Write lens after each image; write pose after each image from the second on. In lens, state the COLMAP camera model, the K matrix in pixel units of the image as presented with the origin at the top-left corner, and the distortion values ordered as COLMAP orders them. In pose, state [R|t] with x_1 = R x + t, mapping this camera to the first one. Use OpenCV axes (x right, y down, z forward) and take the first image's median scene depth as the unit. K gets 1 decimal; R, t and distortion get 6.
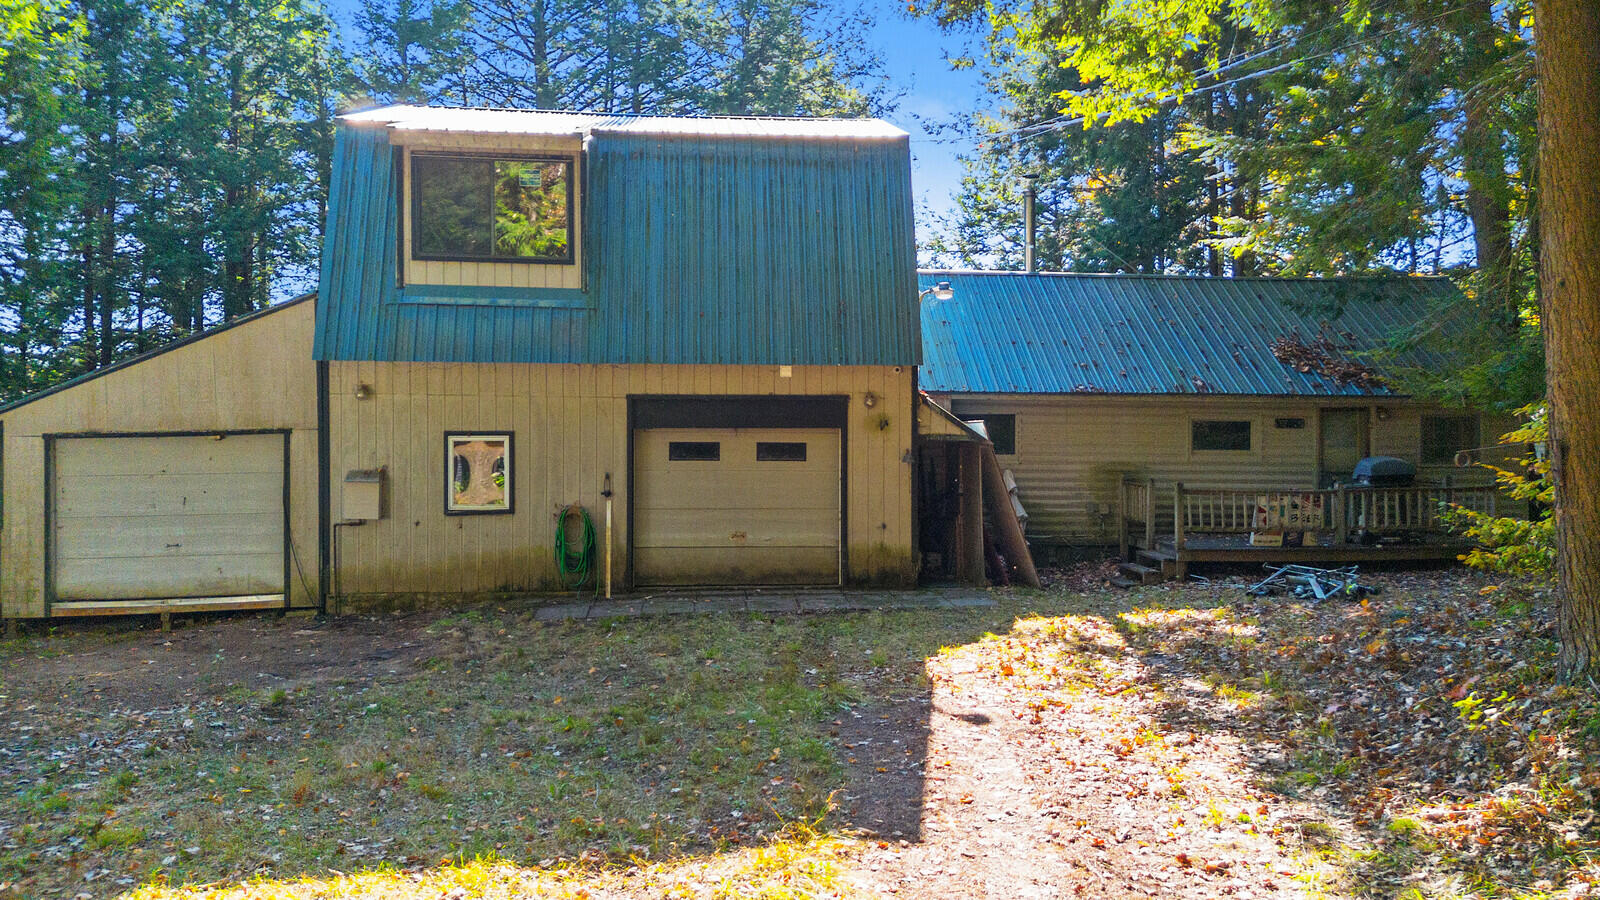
lens RADIAL K [[1043.7, 0, 800.0], [0, 1043.7, 450.0], [0, 0, 1]] dist [0.000183, -0.002320]
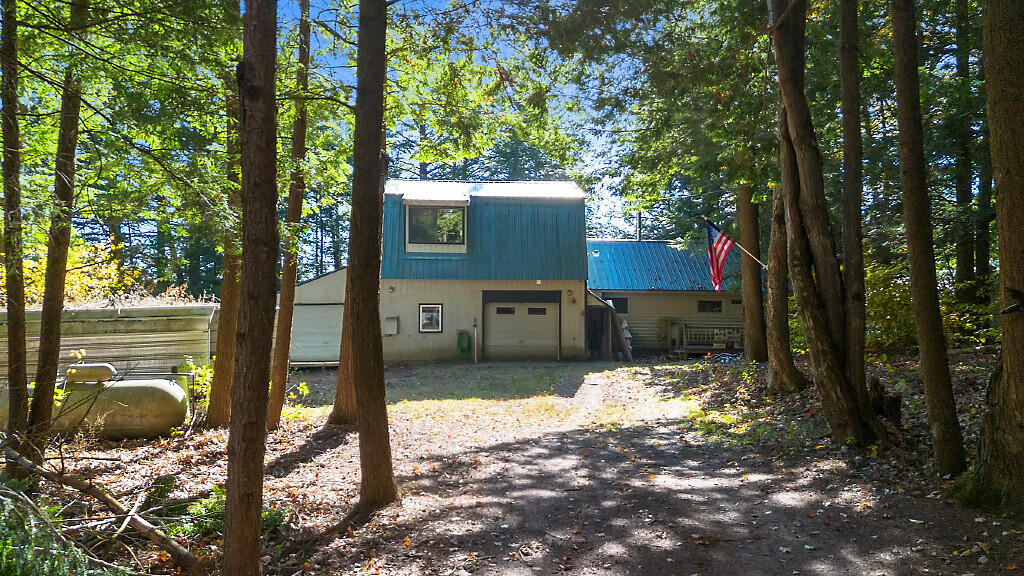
lens RADIAL K [[668.0, 0, 512.0], [0, 668.0, 288.0], [0, 0, 1]] dist [0.000183, -0.002320]
pose [[0.999040, 0.002961, -0.043700, -0.007220], [-0.004938, 0.998966, -0.045194, 0.020598], [0.043521, 0.045366, 0.998022, -0.777487]]
